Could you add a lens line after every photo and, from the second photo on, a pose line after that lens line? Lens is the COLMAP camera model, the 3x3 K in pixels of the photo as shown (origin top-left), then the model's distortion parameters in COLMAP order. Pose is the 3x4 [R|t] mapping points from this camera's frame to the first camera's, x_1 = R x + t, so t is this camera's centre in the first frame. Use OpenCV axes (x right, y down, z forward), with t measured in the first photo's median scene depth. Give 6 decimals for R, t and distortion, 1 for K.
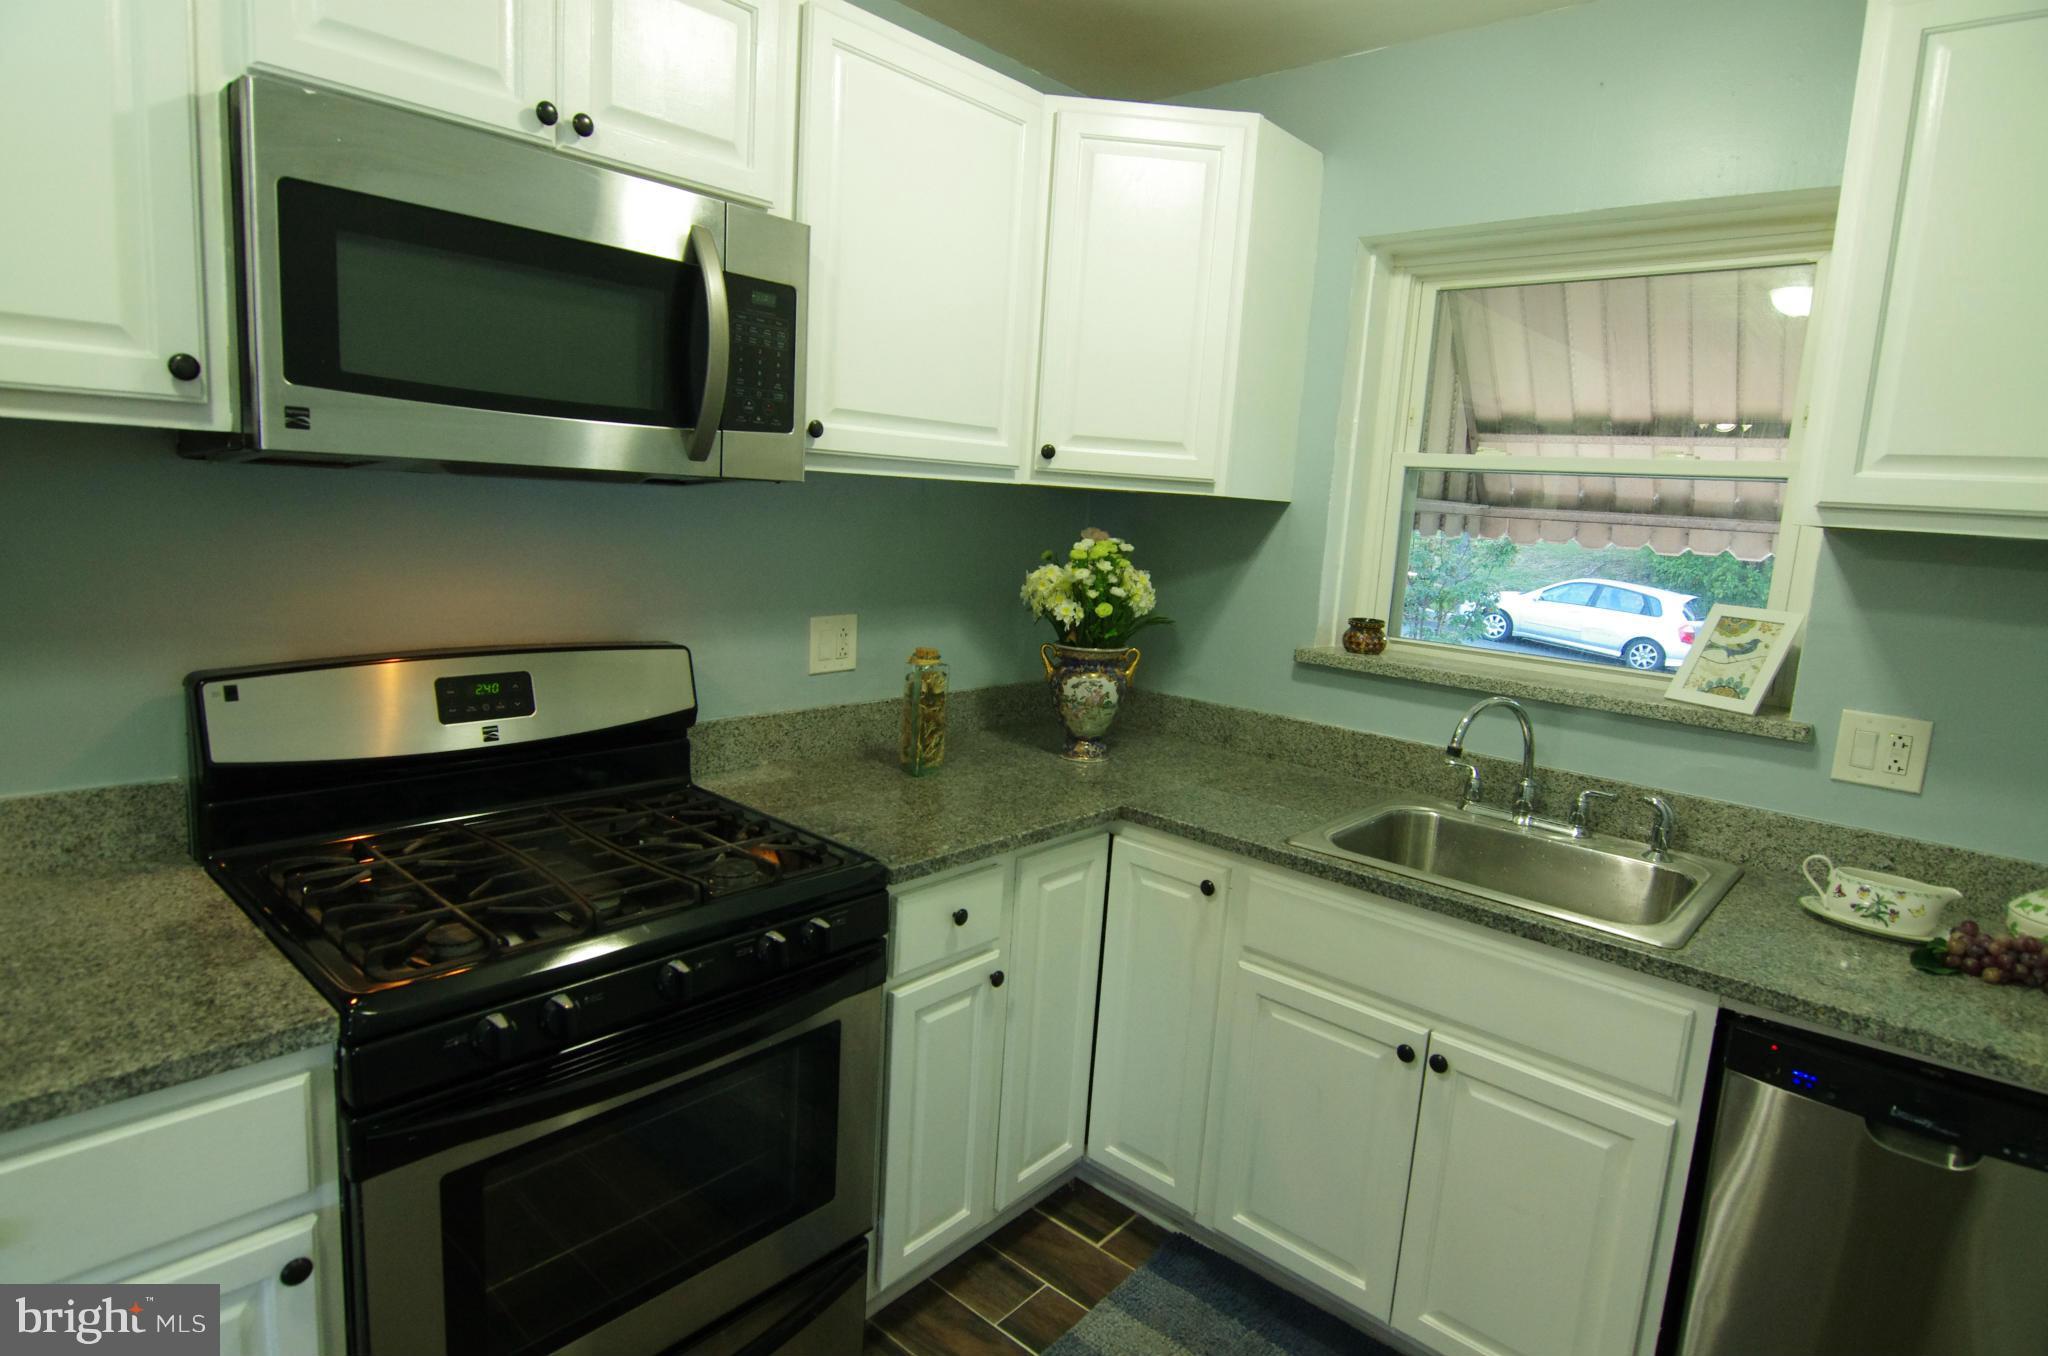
lens RADIAL K [[1096.3, 0, 1024.0], [0, 1096.3, 678.0], [0, 0, 1]] dist [-0.001735, -0.014570]
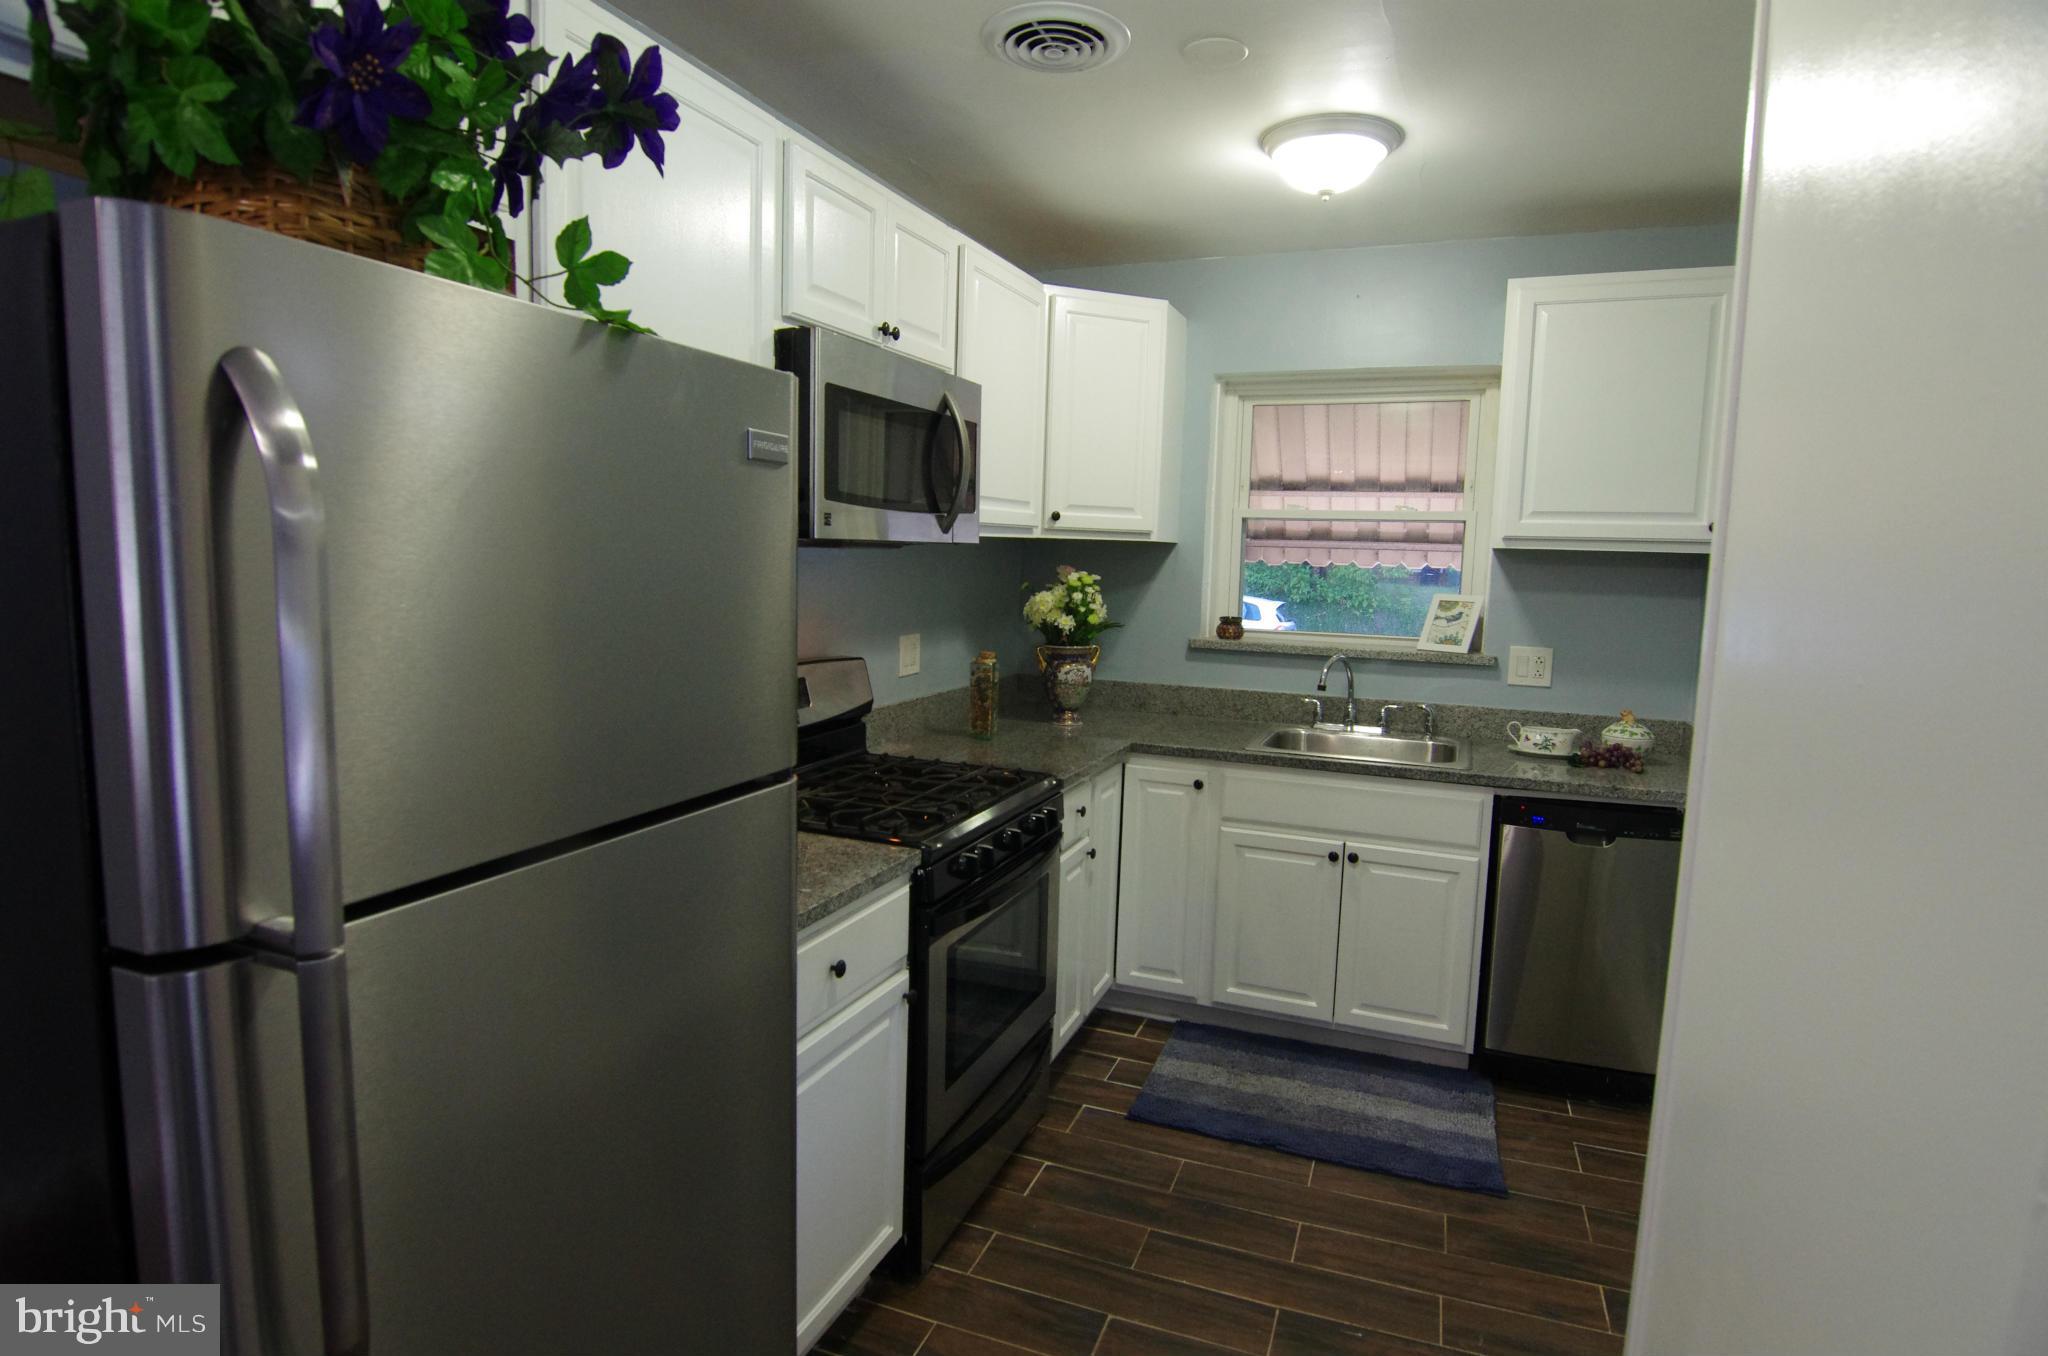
lens RADIAL K [[1096.3, 0, 1024.0], [0, 1096.3, 678.0], [0, 0, 1]] dist [-0.001735, -0.014570]
pose [[0.940765, -0.074956, 0.330669, -0.583134], [0.084910, 0.996264, -0.015736, 0.038390], [-0.328255, 0.042881, 0.943615, -0.433541]]
